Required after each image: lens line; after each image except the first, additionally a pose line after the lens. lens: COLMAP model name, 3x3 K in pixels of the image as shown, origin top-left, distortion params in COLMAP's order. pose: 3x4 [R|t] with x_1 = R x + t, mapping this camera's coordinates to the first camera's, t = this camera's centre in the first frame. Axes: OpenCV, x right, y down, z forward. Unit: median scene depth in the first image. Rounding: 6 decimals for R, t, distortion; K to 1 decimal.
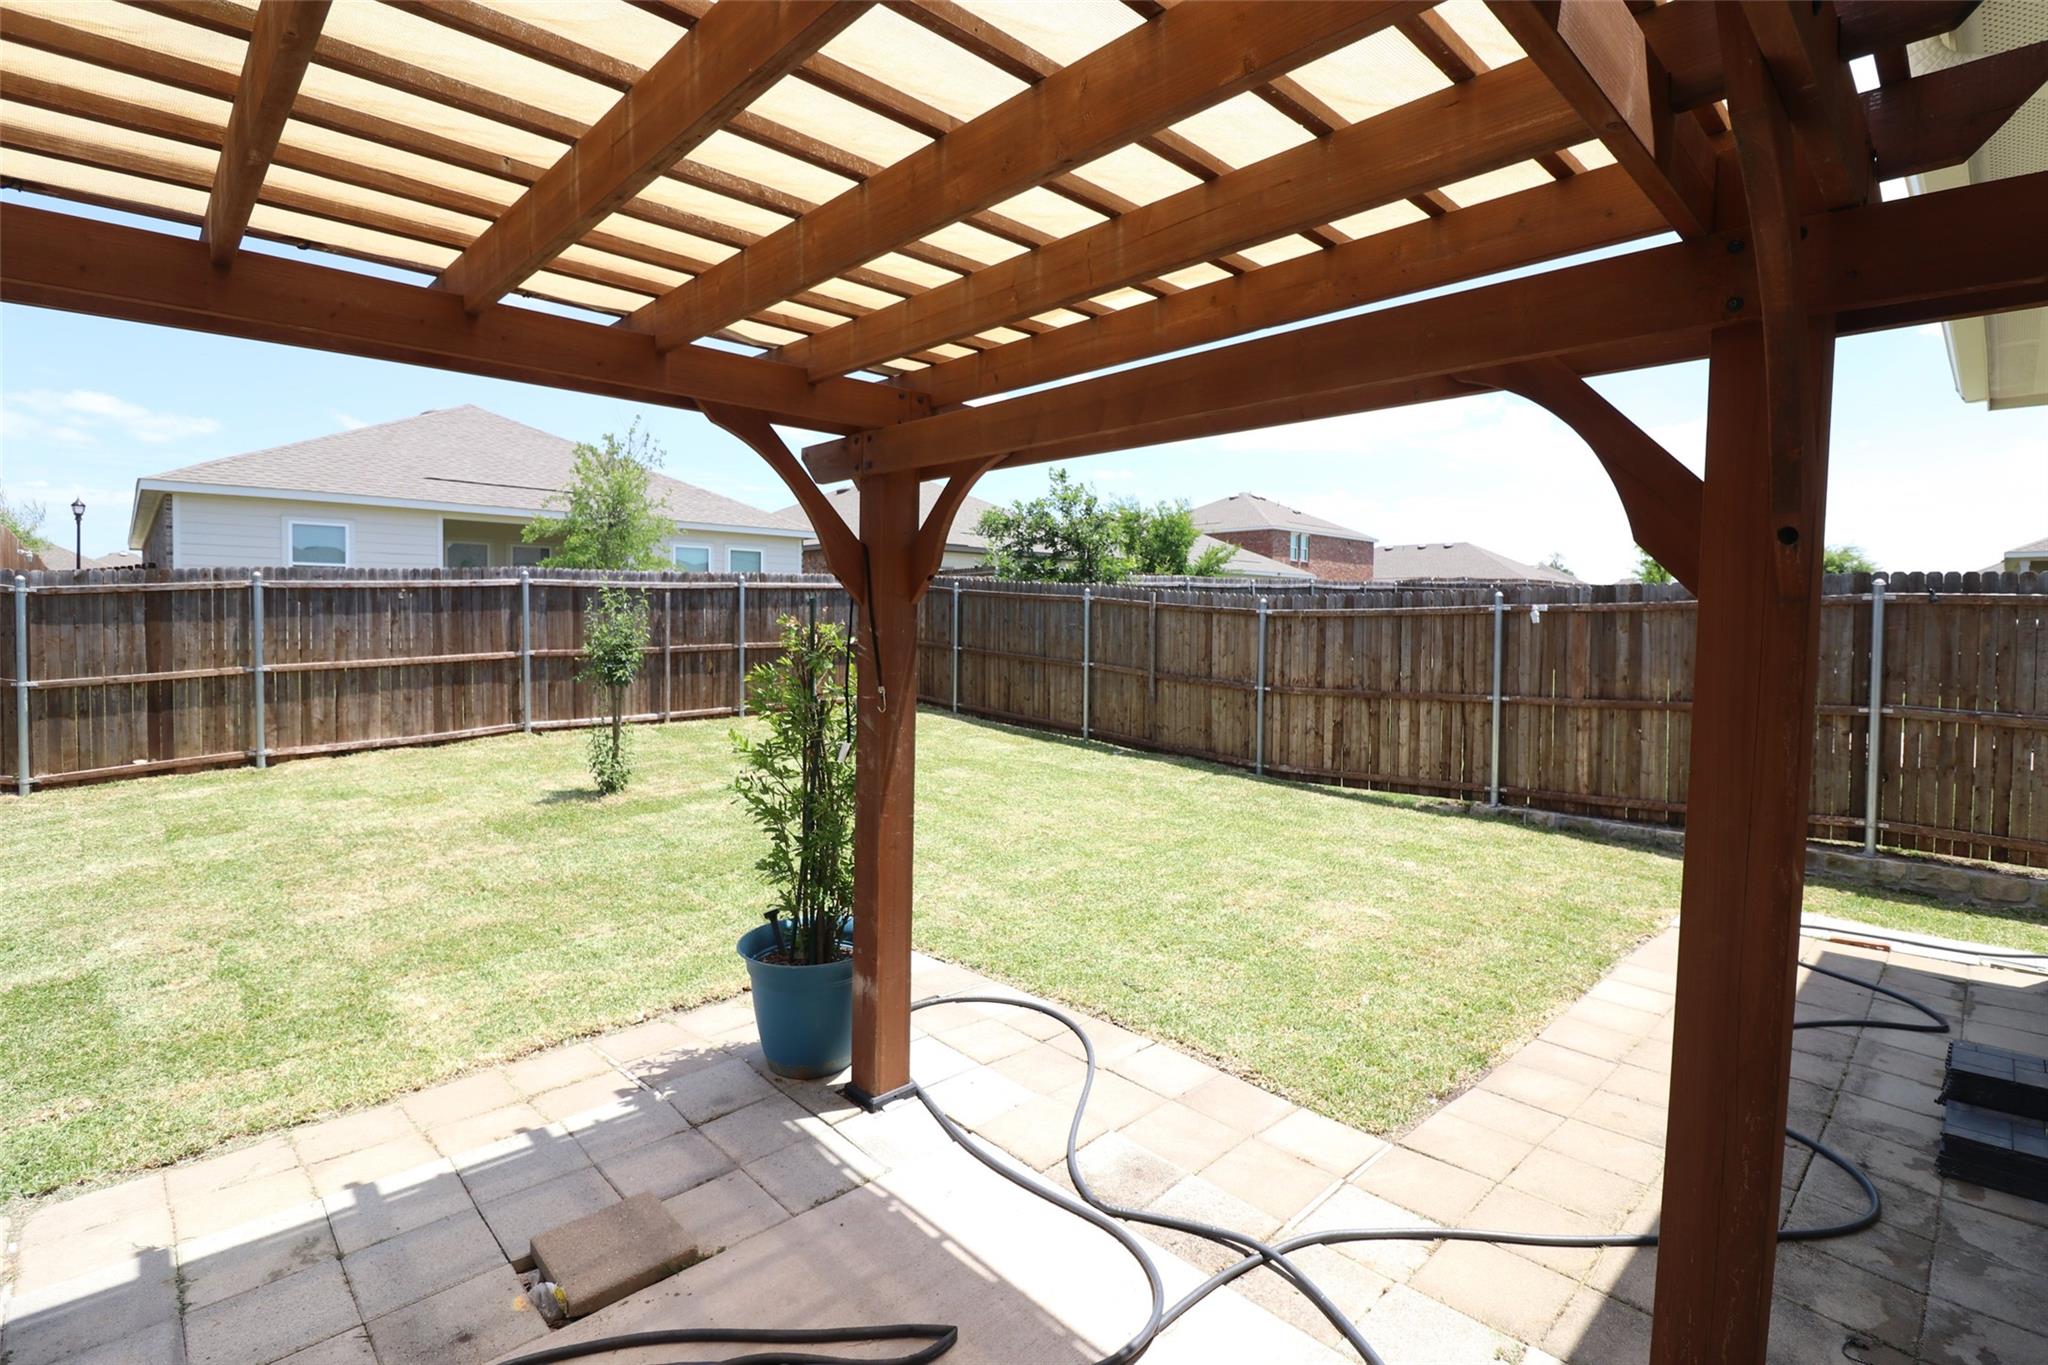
lens RADIAL K [[955.7, 0, 1030.4], [0, 955.7, 651.4], [0, 0, 1]] dist [-0.001833, -0.011776]
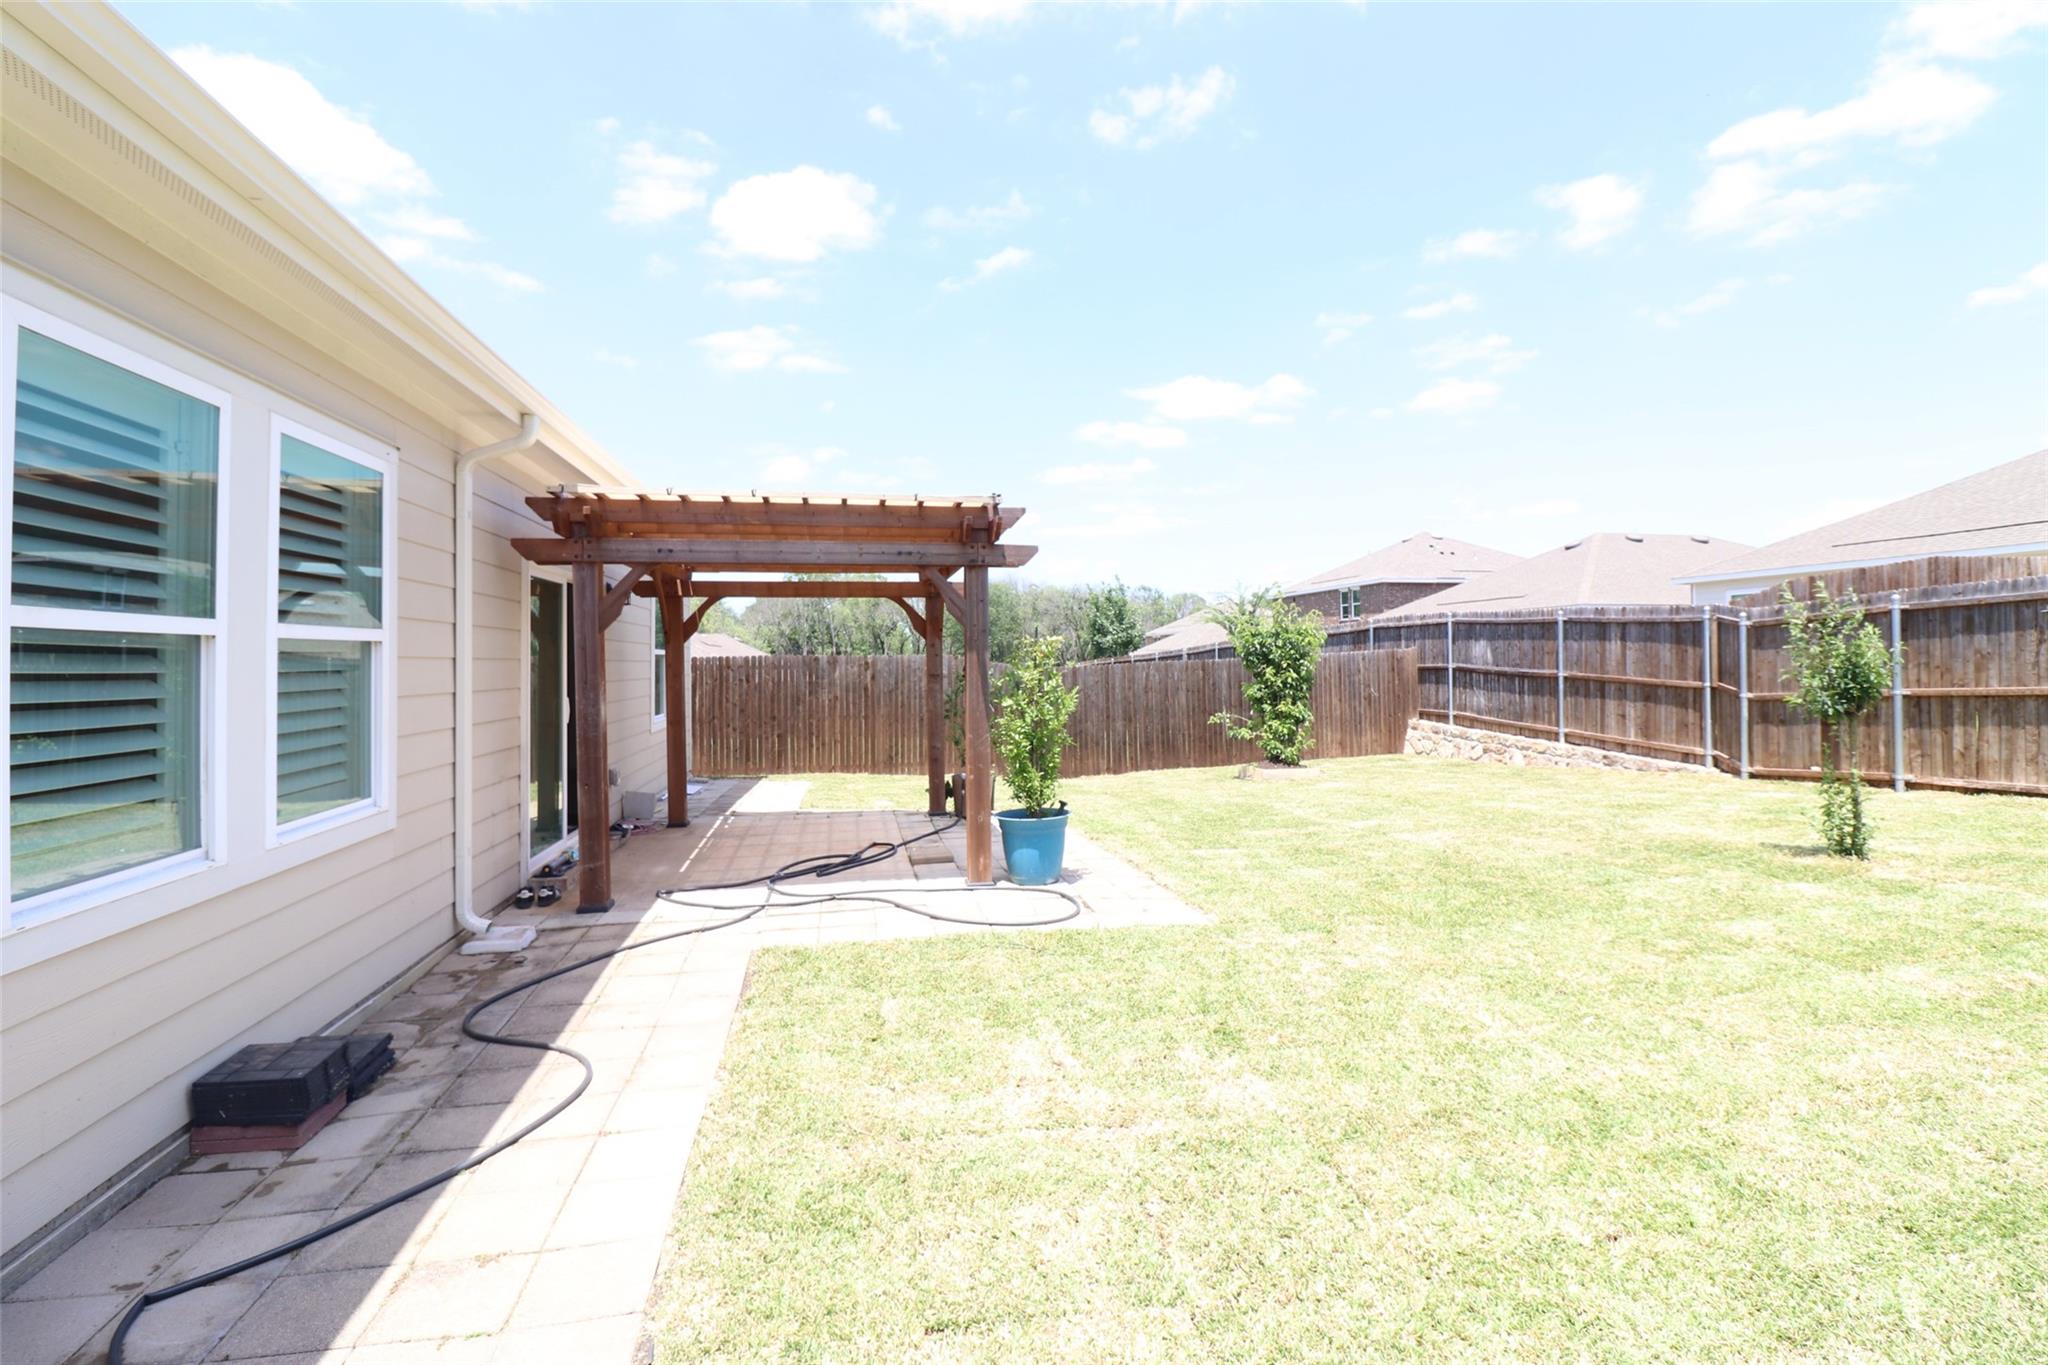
lens RADIAL K [[955.7, 0, 1030.4], [0, 955.7, 651.4], [0, 0, 1]] dist [-0.001833, -0.011776]
pose [[-0.541555, -0.012201, -0.840577, 0.957255], [-0.021857, 0.999761, -0.000430, -0.006716], [0.840381, 0.018140, -0.541692, 1.444105]]
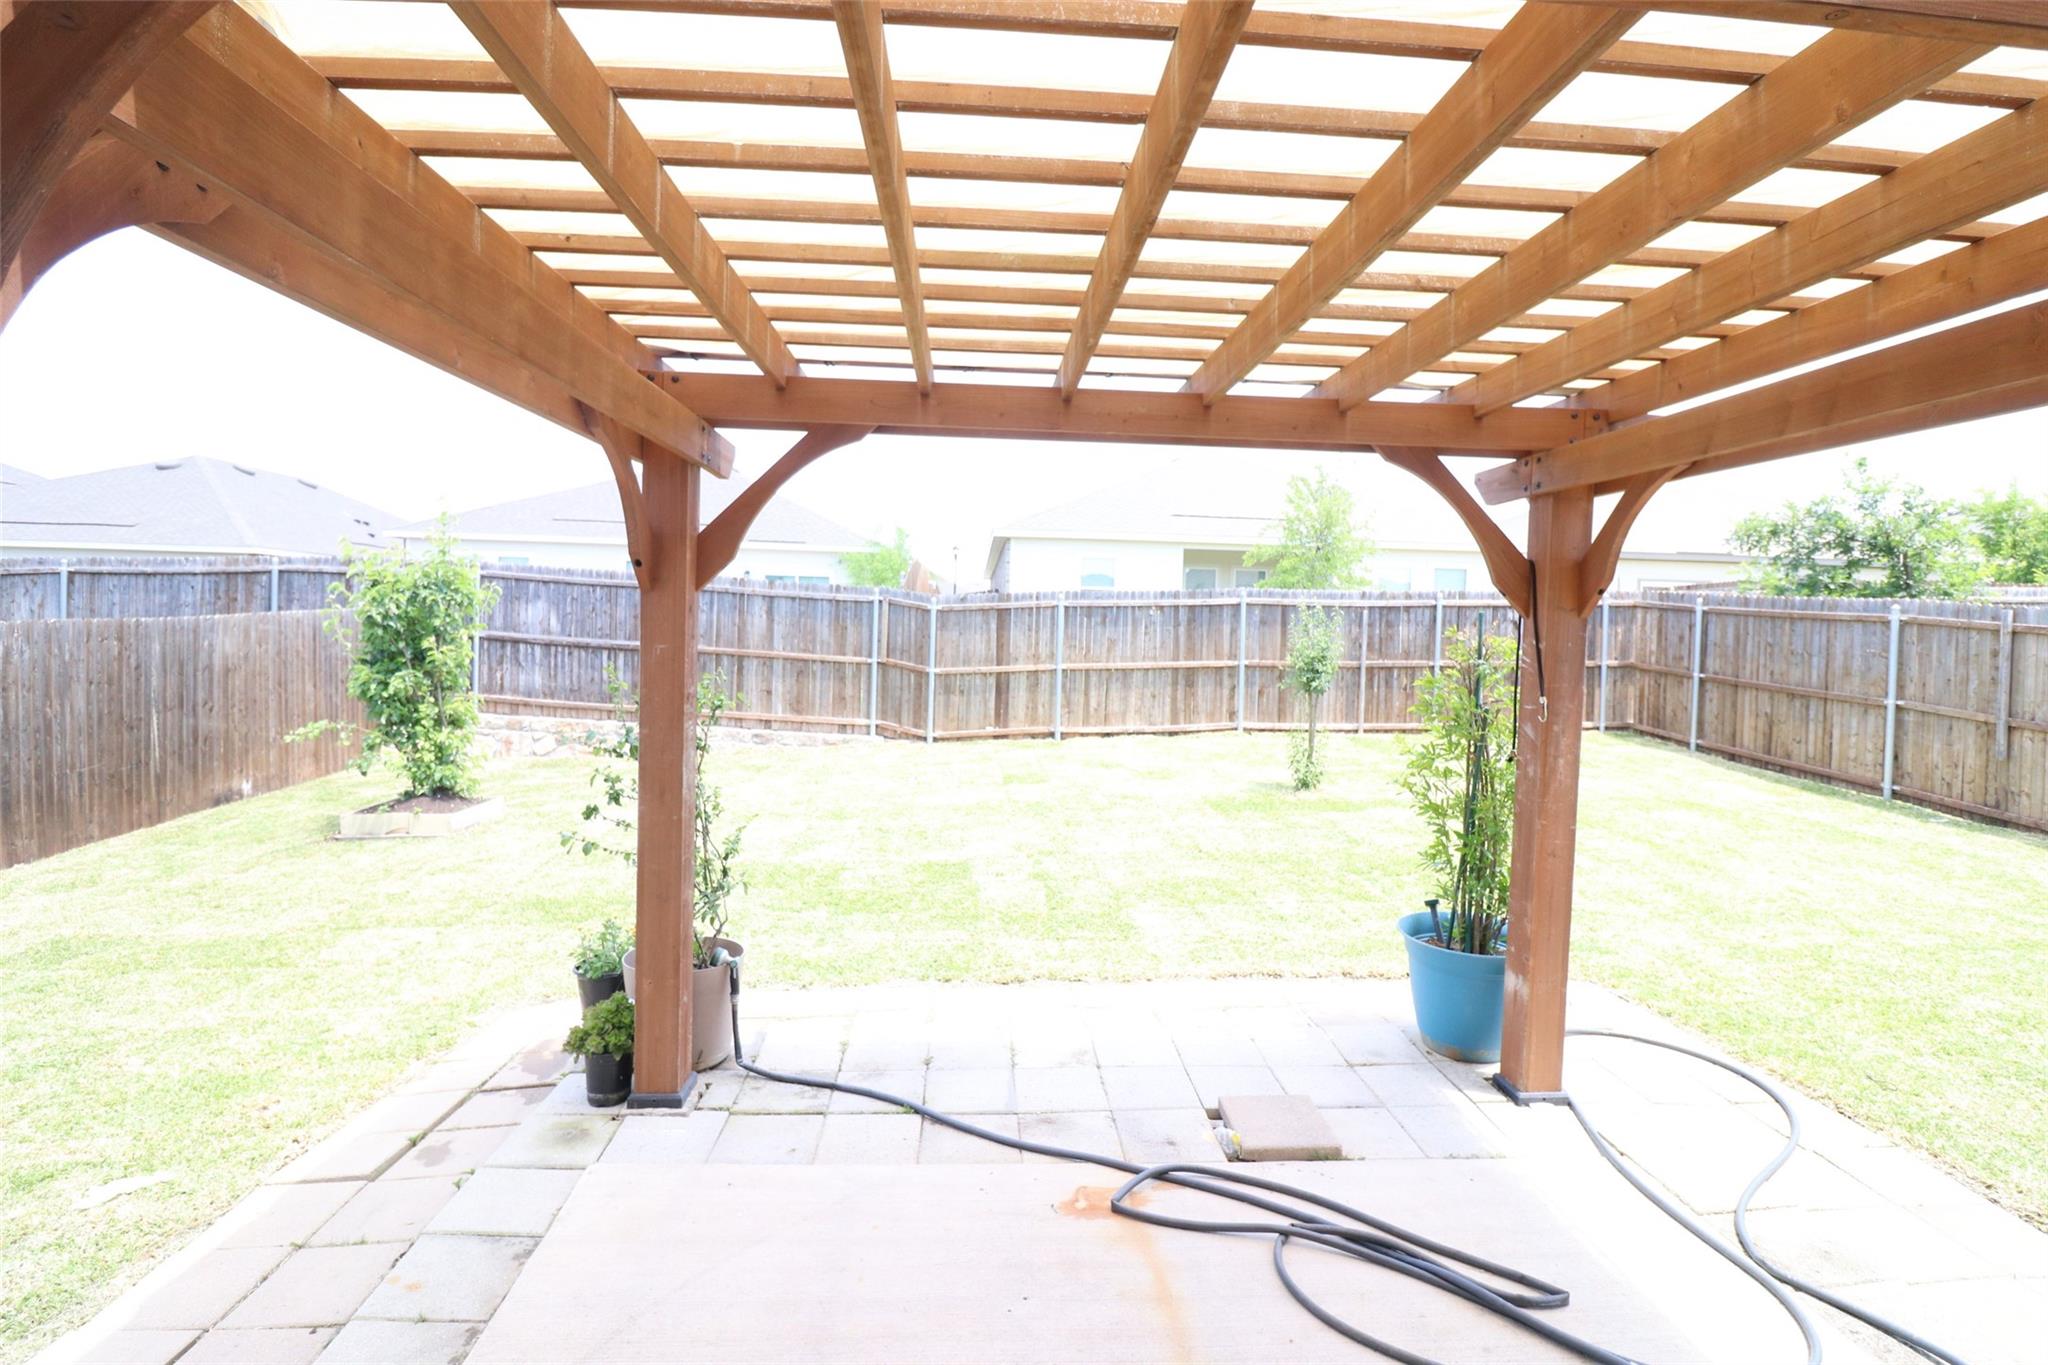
lens RADIAL K [[955.7, 0, 1030.4], [0, 955.7, 651.4], [0, 0, 1]] dist [-0.001833, -0.011776]
pose [[0.759920, 0.027692, -0.649427, 0.059773], [-0.040638, 0.999162, -0.004947, 0.009739], [0.648746, 0.030151, 0.760408, -0.098460]]
